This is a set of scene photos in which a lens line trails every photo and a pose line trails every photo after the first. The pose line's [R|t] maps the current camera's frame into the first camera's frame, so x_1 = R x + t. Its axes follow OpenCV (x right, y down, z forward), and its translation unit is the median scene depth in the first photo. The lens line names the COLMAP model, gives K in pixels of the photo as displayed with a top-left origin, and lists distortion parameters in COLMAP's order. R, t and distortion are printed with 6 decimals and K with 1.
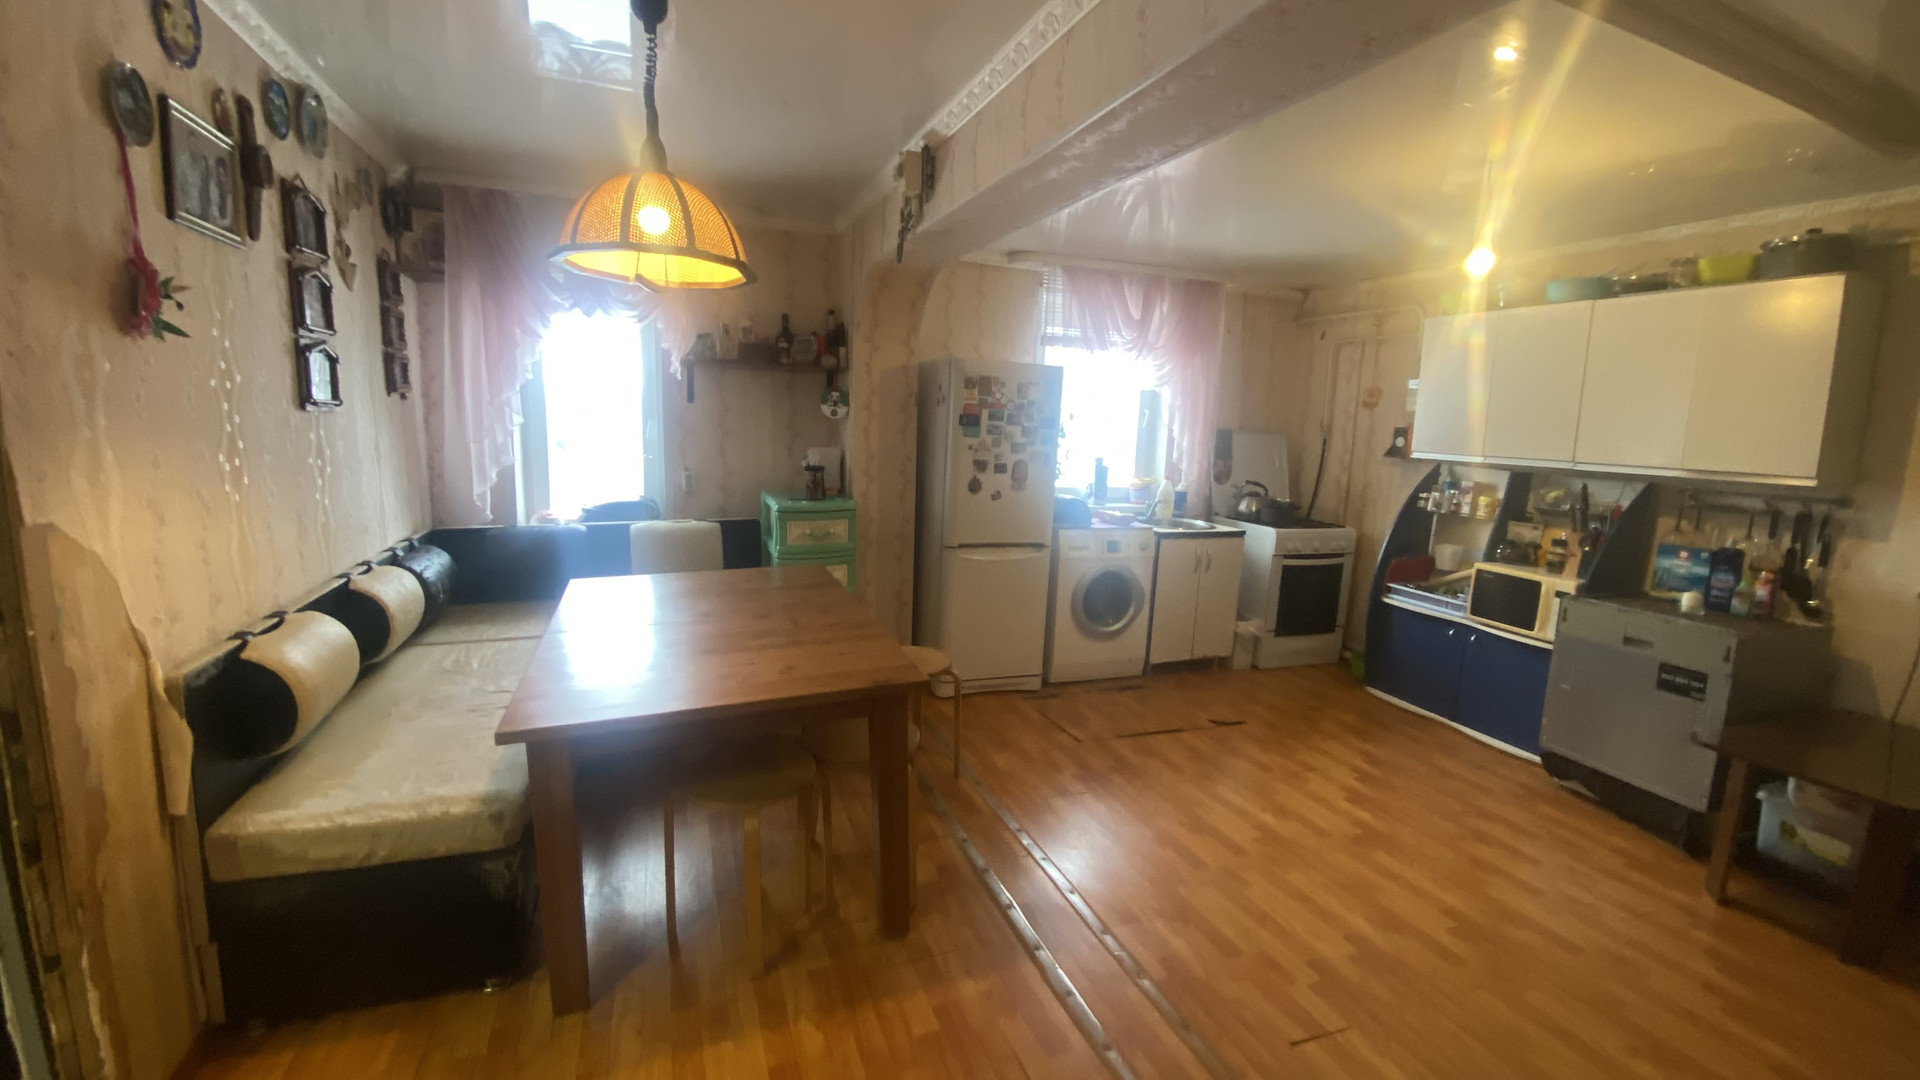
lens RADIAL K [[774.8, 0, 955.2], [0, 774.8, 545.2], [0, 0, 1]] dist [0.070800, -0.065530]
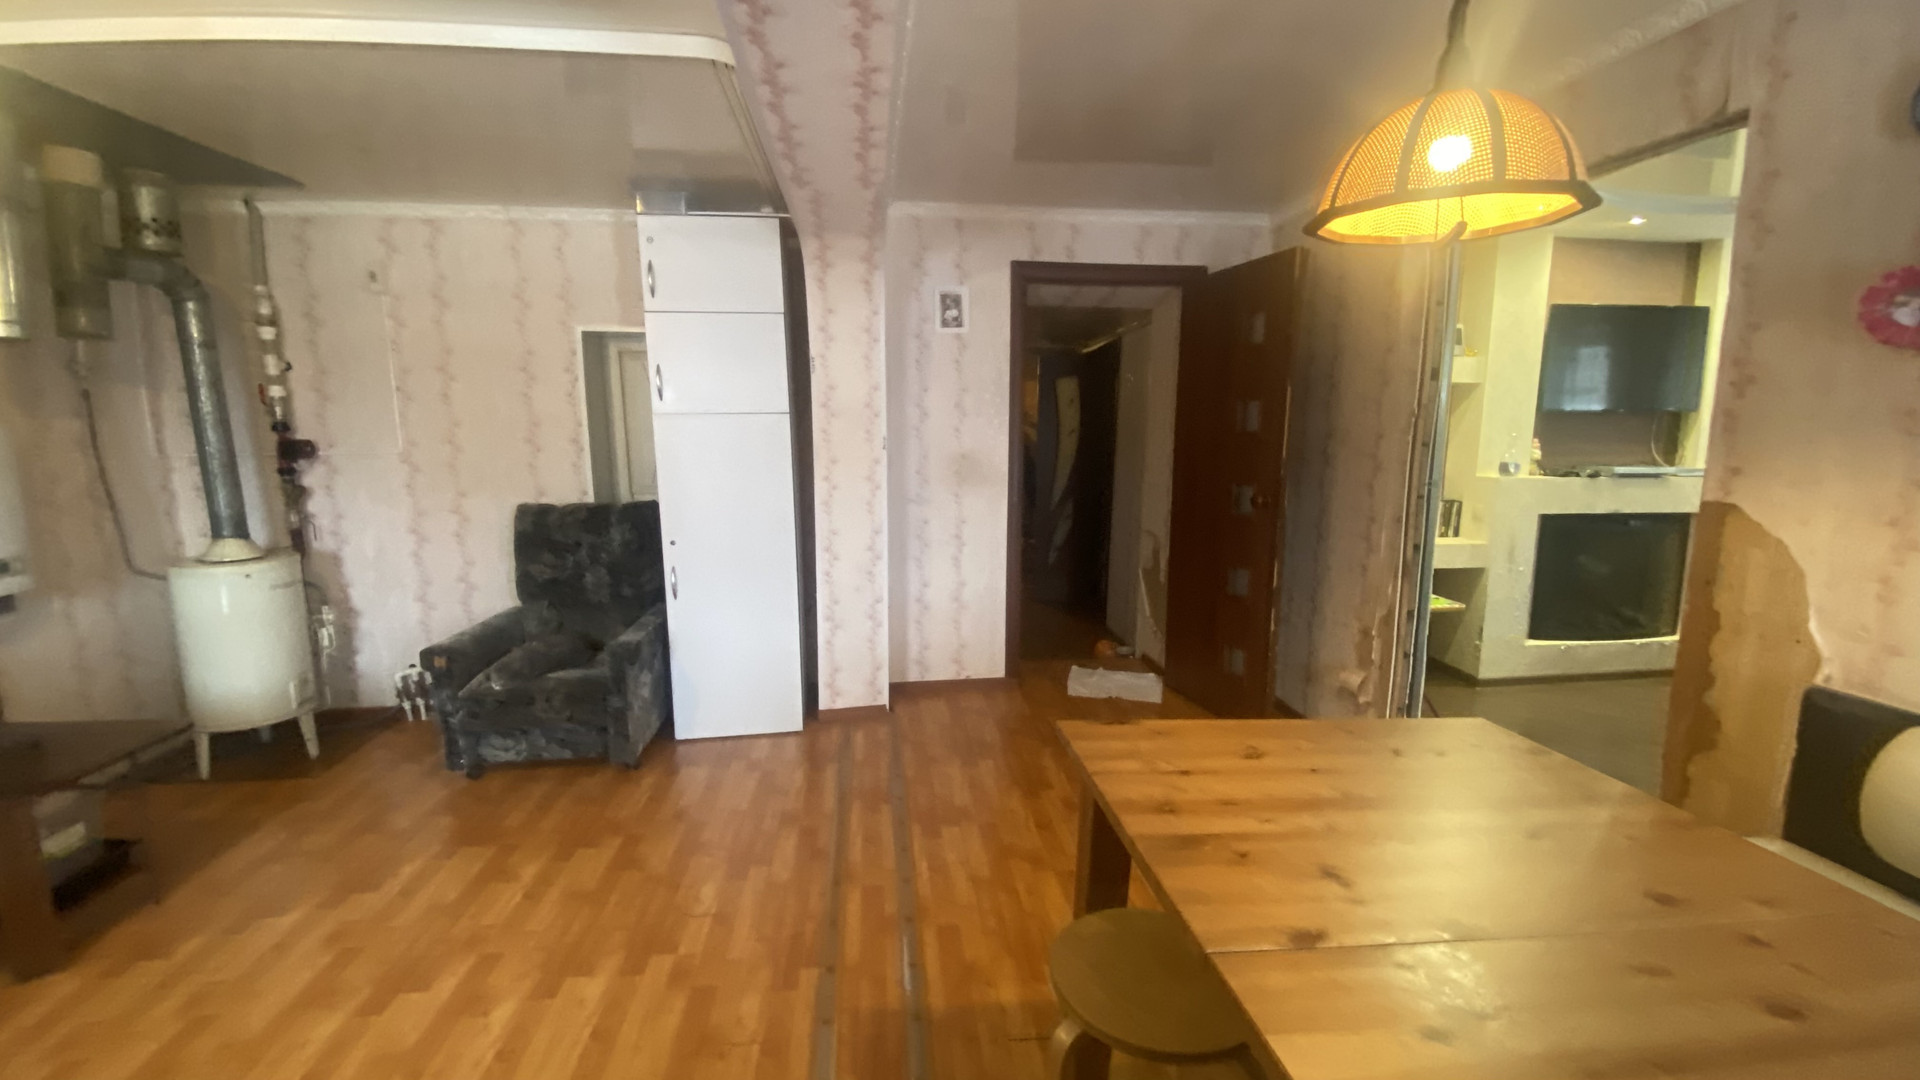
lens RADIAL K [[774.8, 0, 955.2], [0, 774.8, 545.2], [0, 0, 1]] dist [0.070800, -0.065530]
pose [[-0.967898, -0.065274, 0.242720, -0.066313], [0.006970, 0.958347, 0.285520, -0.131191], [-0.251247, 0.278047, -0.927127, 0.936346]]
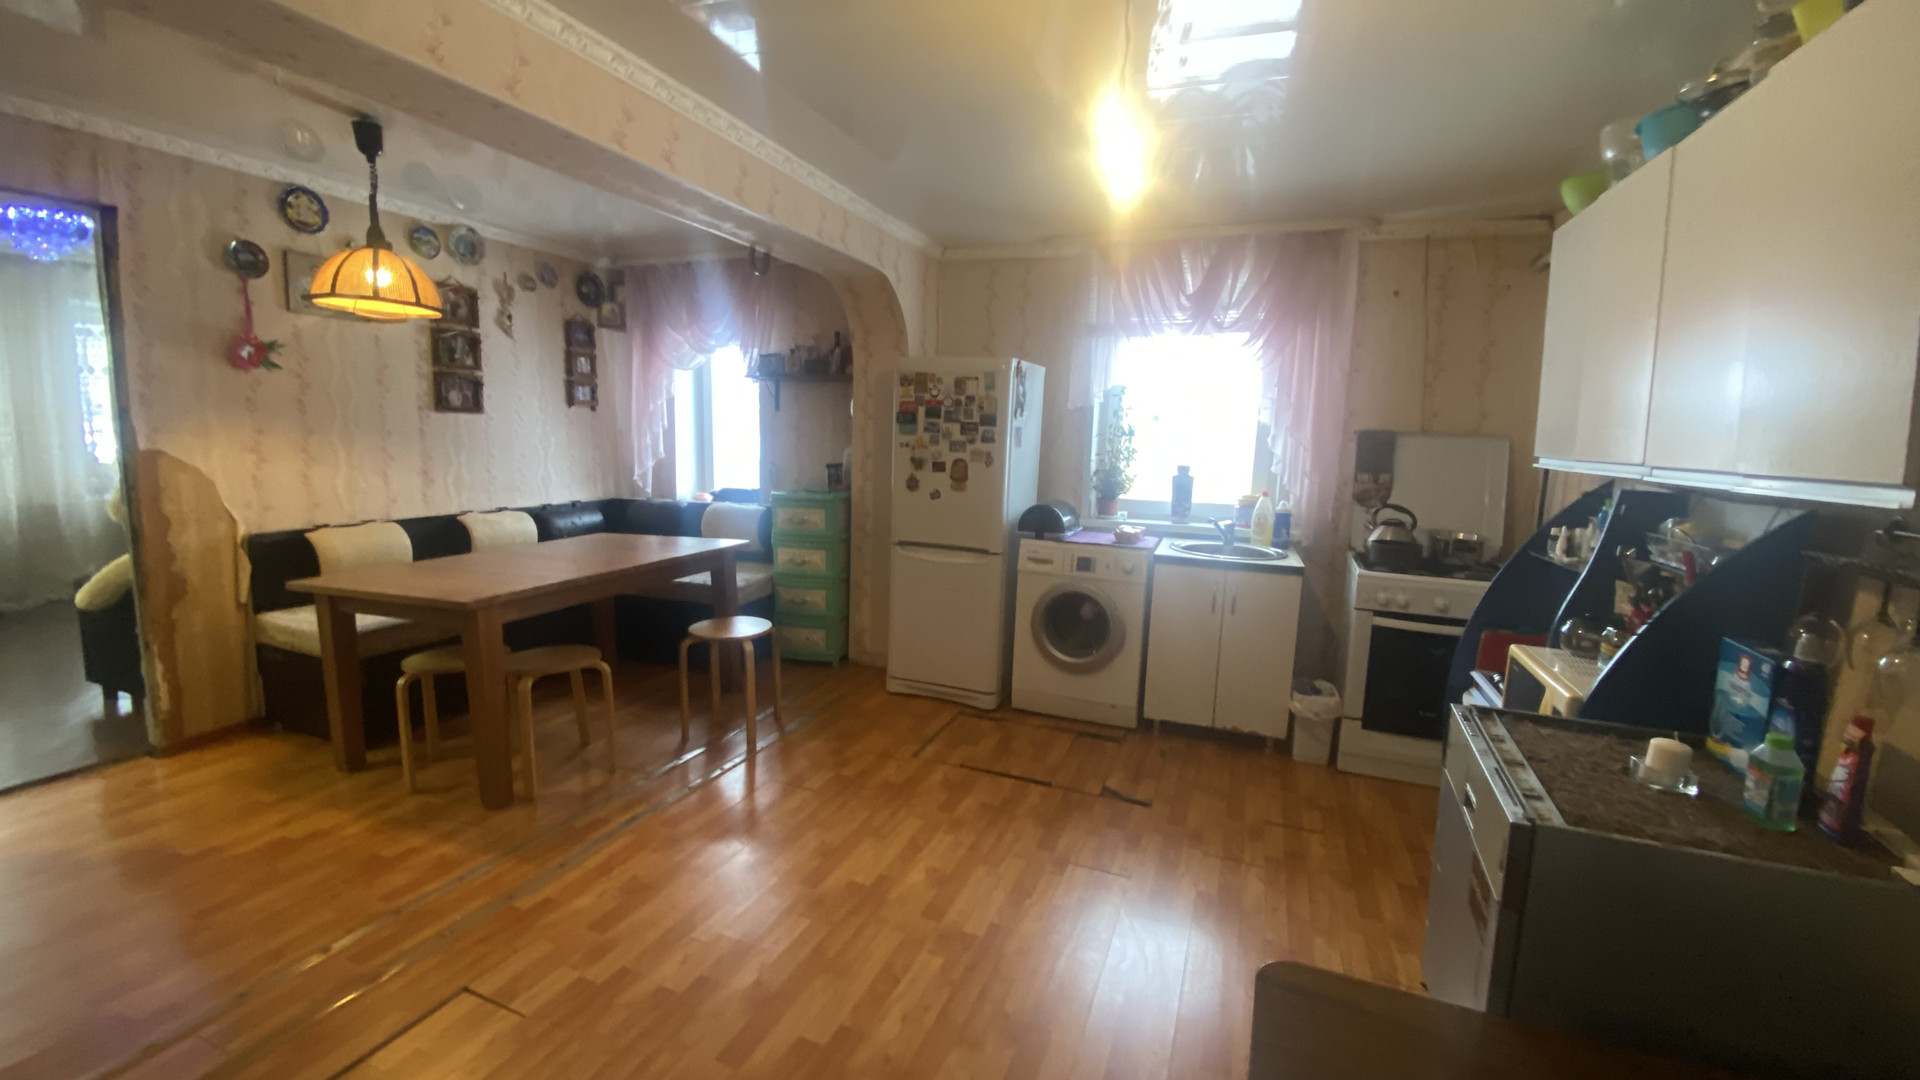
lens RADIAL K [[774.8, 0, 955.2], [0, 774.8, 545.2], [0, 0, 1]] dist [0.070800, -0.065530]
pose [[0.737466, 0.081888, -0.670402, 0.750237], [-0.109990, 0.993933, 0.000413, -0.003983], [0.666368, 0.073433, 0.741998, 0.306524]]
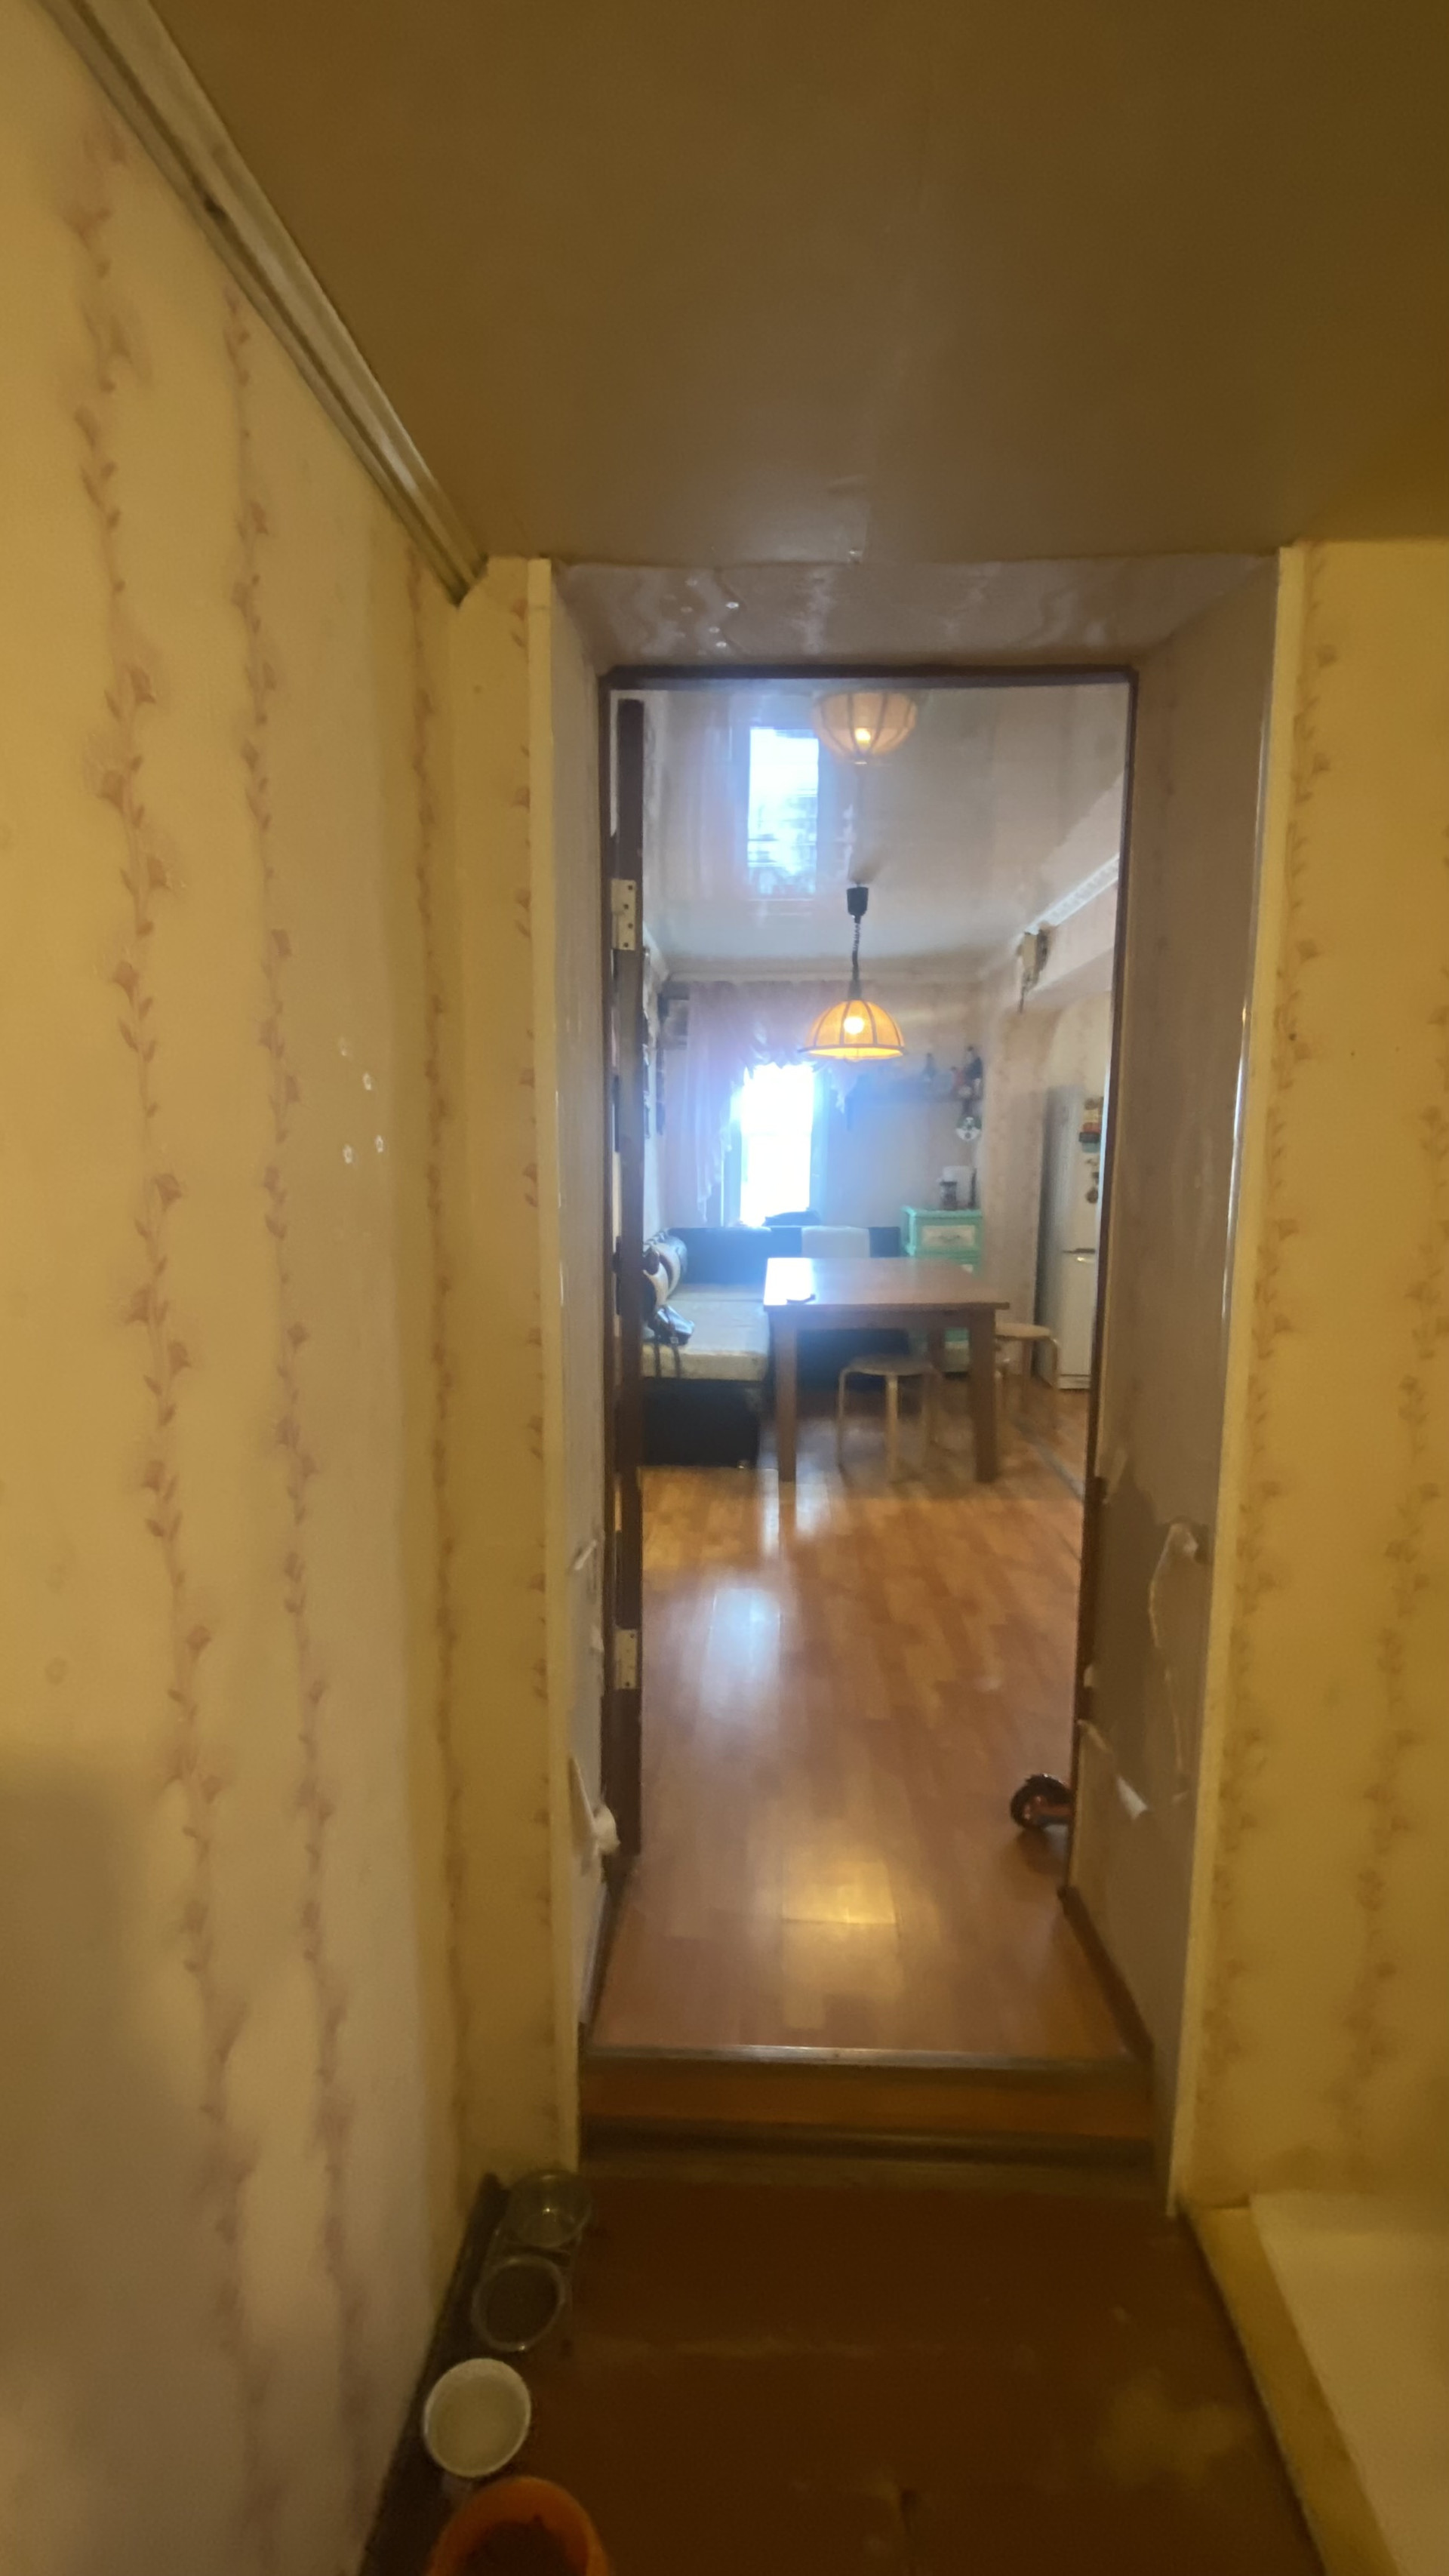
lens RADIAL K [[1039.4, 0, 724.5], [0, 1039.4, 1288.0], [0, 0, 1]] dist [0.070800, -0.065530]
pose [[0.918213, 0.030141, -0.394938, 0.140070], [-0.043986, 0.998693, -0.026047, 0.119354], [0.393637, 0.041289, 0.918338, -0.592529]]
